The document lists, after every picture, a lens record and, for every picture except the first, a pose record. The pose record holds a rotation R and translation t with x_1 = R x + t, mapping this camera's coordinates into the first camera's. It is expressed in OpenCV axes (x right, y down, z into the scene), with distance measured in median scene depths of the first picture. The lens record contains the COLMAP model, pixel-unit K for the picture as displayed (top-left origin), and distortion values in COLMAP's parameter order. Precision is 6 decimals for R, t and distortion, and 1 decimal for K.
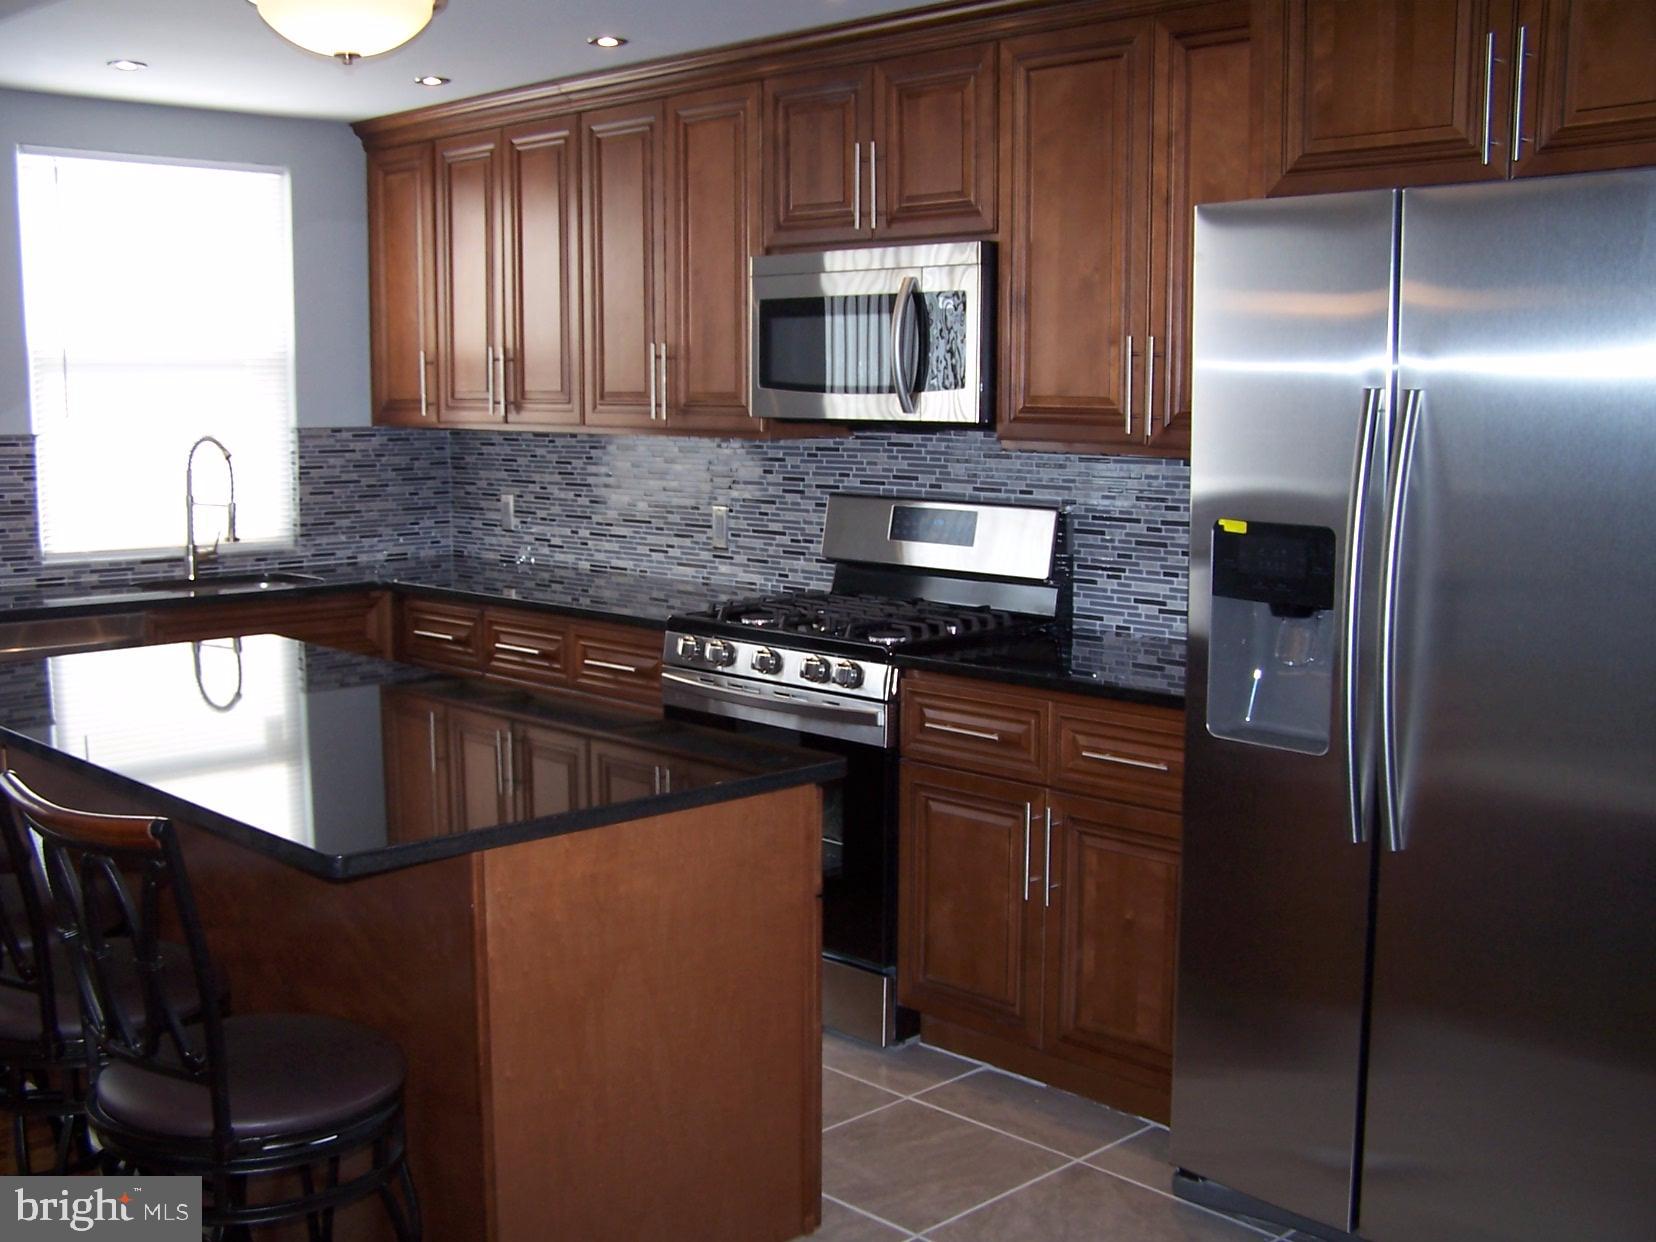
lens RADIAL K [[1849.1, 0, 820.1], [0, 1849.1, 624.4], [0, 0, 1]] dist [-0.127593, 0.000000]
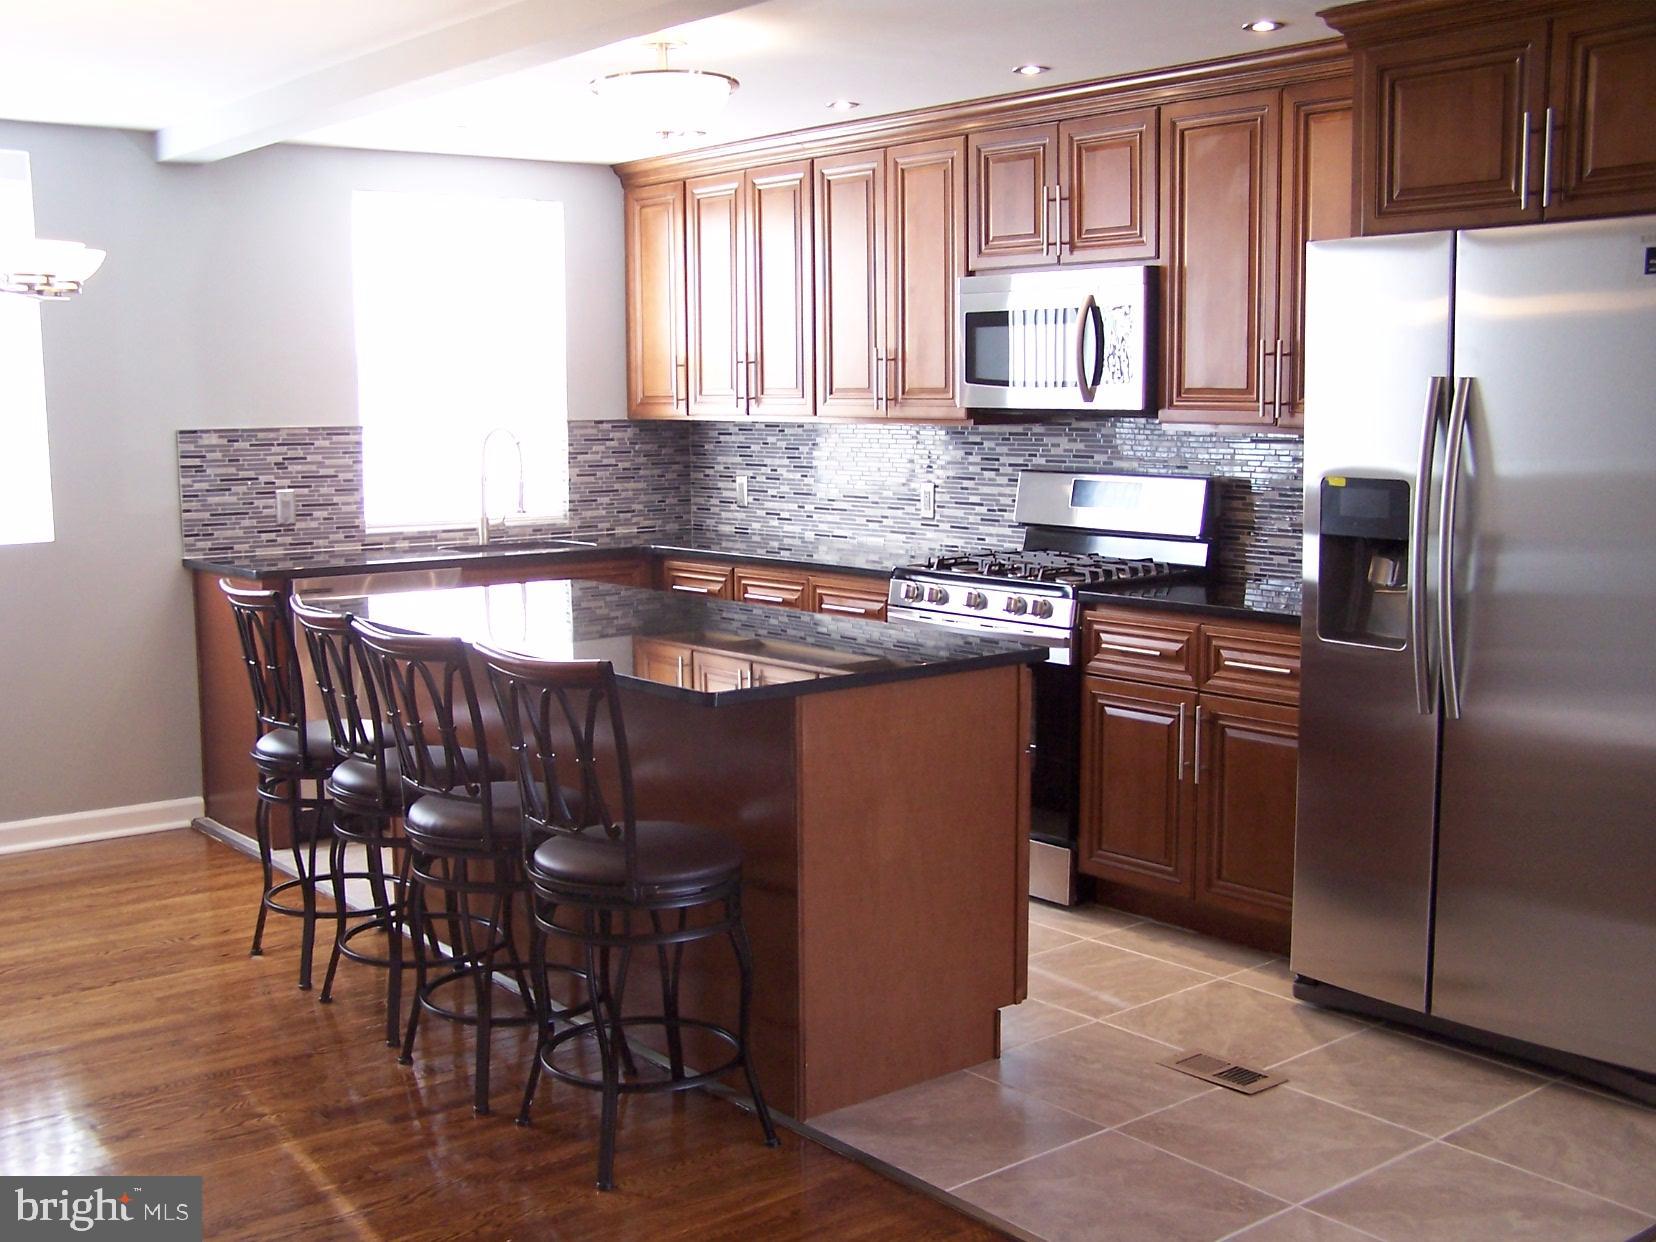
lens RADIAL K [[1849.1, 0, 831.7], [0, 1849.1, 620.8], [0, 0, 1]] dist [-0.127593, 0.000000]
pose [[0.996787, 0.001576, -0.080088, -0.020217], [-0.001853, 0.999993, -0.003387, 0.031335], [0.080083, 0.003525, 0.996782, -0.212576]]
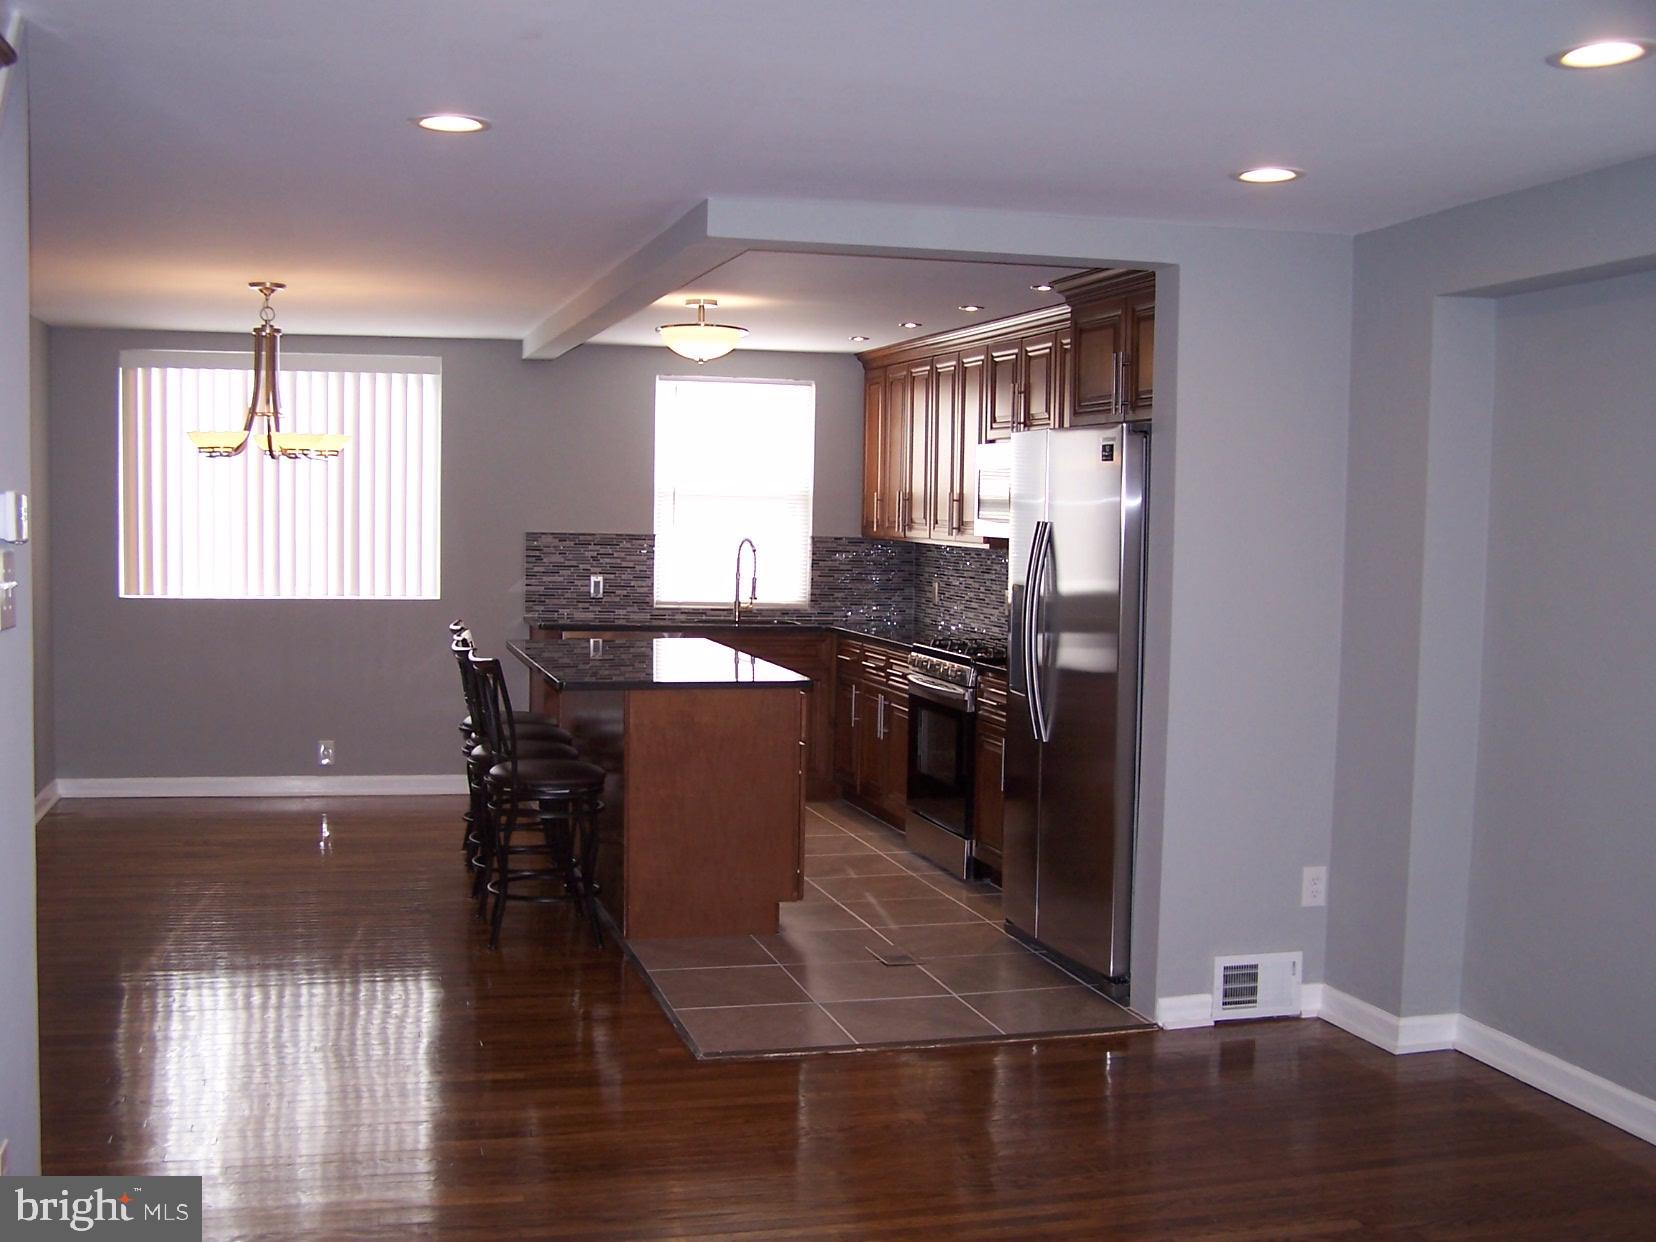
lens RADIAL K [[1849.1, 0, 824.1], [0, 1849.1, 623.5], [0, 0, 1]] dist [-0.127593, 0.000000]
pose [[0.880667, 0.046402, -0.471458, 0.599133], [-0.079220, 0.995603, -0.049990, 0.063294], [0.467065, 0.081373, 0.880470, -0.543468]]
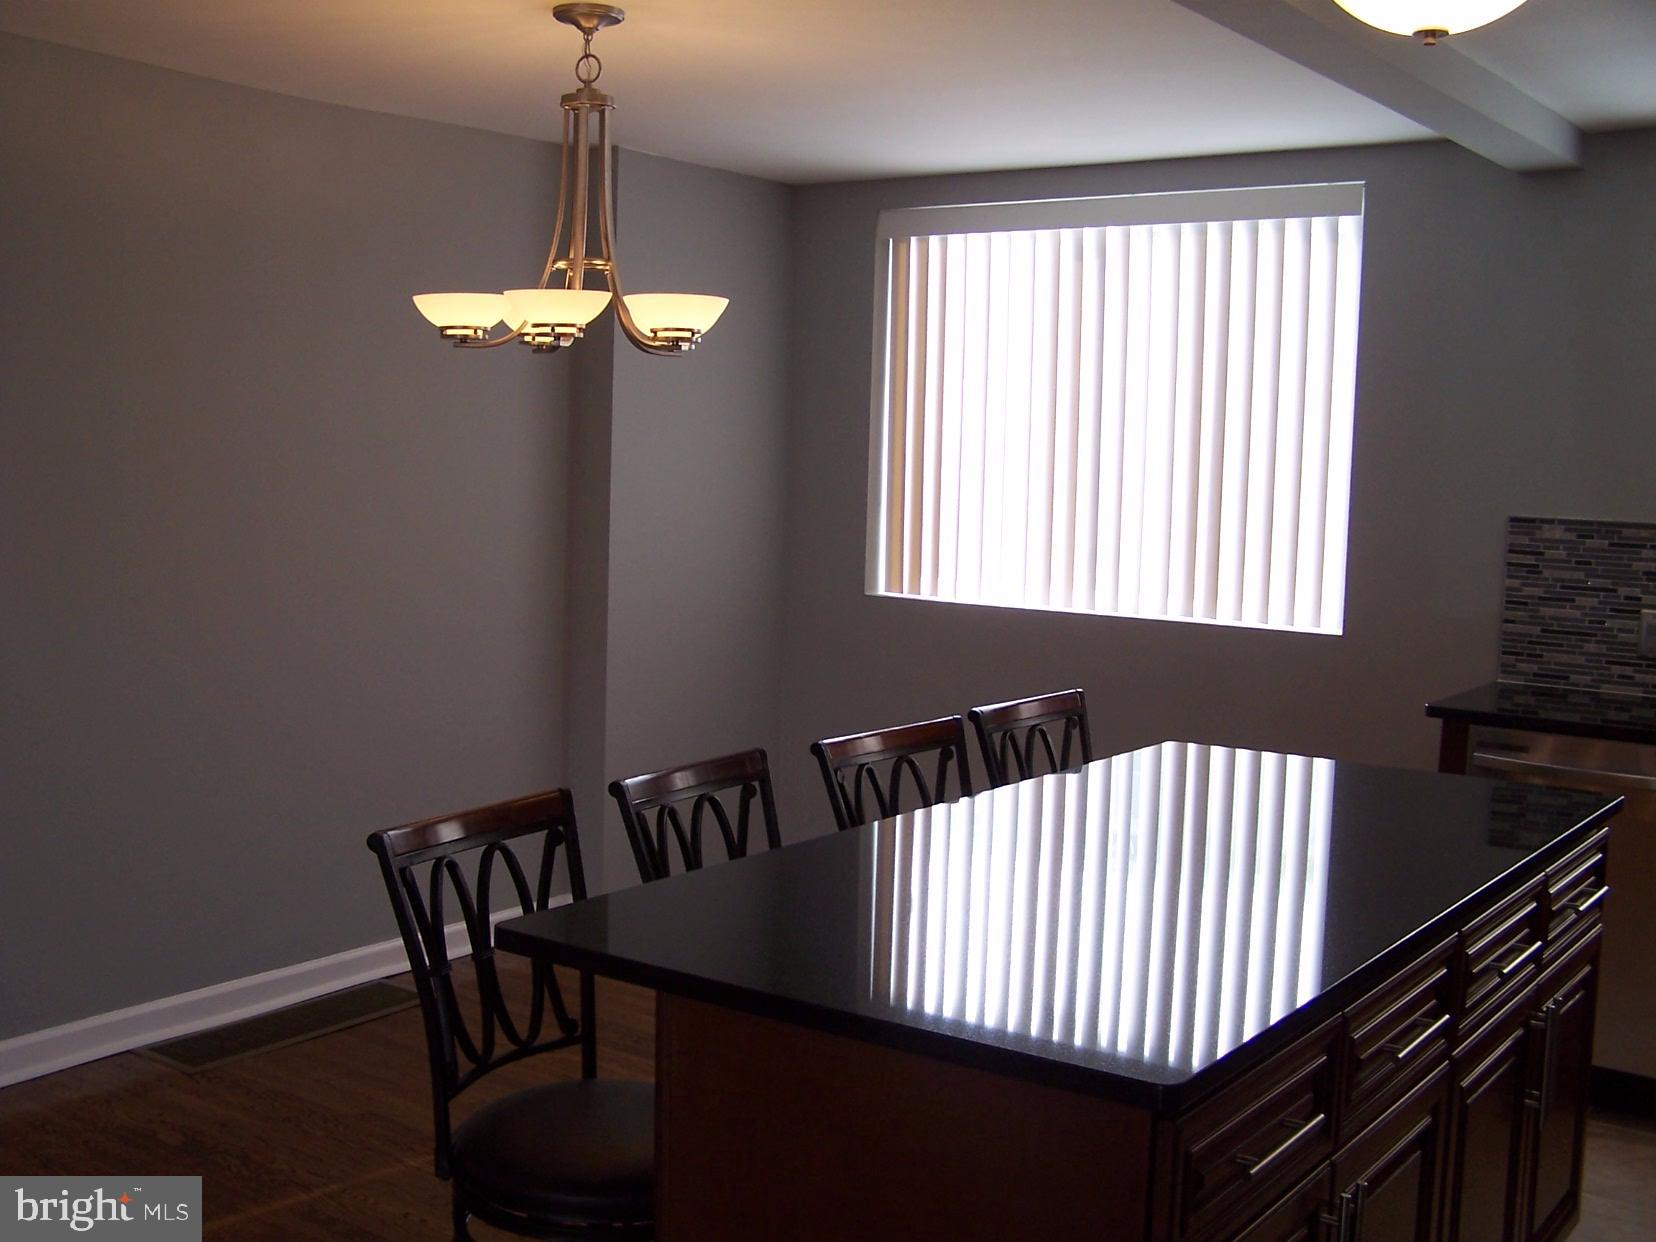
lens RADIAL K [[1849.1, 0, 831.0], [0, 1849.1, 626.2], [0, 0, 1]] dist [-0.127593, 0.000000]
pose [[0.194197, 0.101487, -0.975699, 0.295956], [-0.151202, 0.985844, 0.072448, -0.056650], [0.969240, 0.133459, 0.206793, 0.422201]]
